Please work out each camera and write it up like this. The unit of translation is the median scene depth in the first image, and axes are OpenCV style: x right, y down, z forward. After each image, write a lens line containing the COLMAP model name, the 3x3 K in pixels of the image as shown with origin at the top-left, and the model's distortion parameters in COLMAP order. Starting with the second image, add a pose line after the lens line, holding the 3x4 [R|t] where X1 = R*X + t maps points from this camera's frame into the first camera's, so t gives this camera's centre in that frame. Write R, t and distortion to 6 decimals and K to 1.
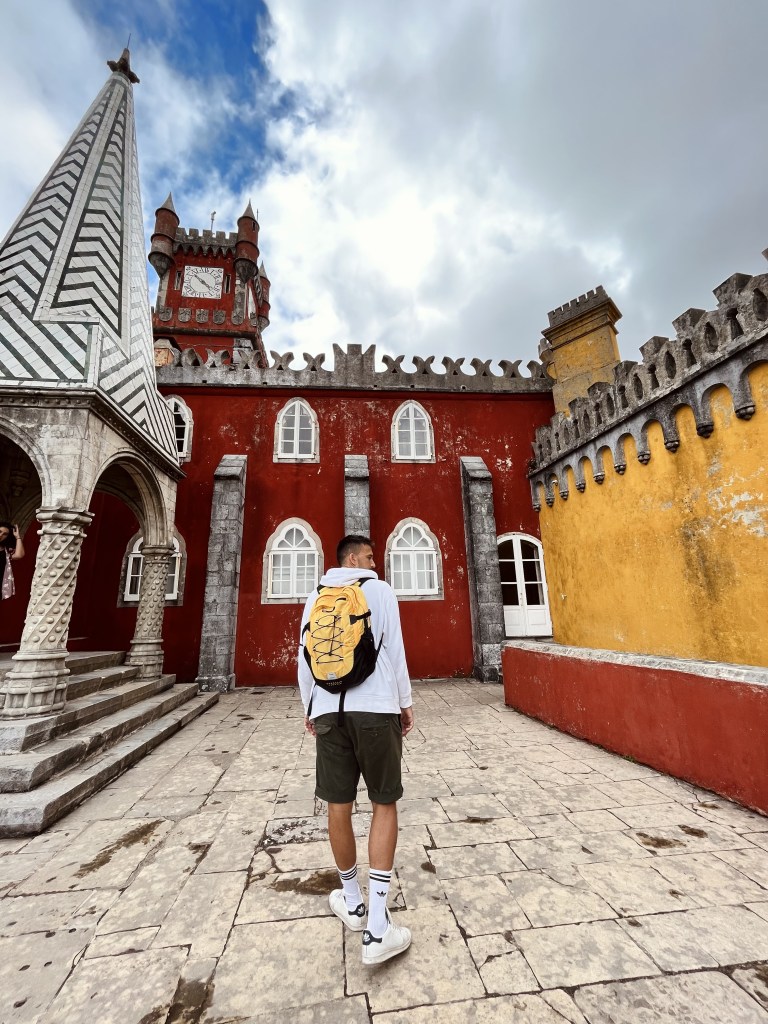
lens RADIAL K [[419.0, 0, 382.5], [0, 419.0, 507.8], [0, 0, 1]] dist [-0.001071, -0.000139]
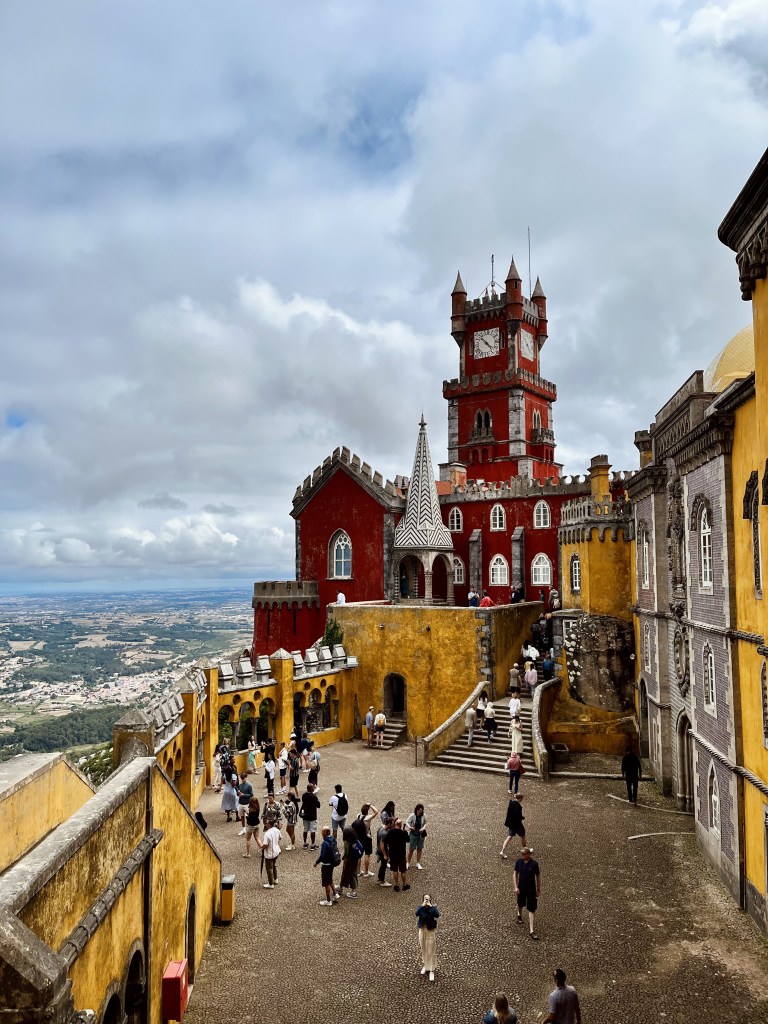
lens RADIAL K [[812.2, 0, 383.8], [0, 812.2, 512.2], [0, 0, 1]] dist [0.002648, 0.000005]
pose [[0.748248, -0.025860, -0.662915, 2.441554], [0.152342, 0.979236, 0.133753, -0.947813], [0.645691, -0.201070, 0.736650, -2.926290]]
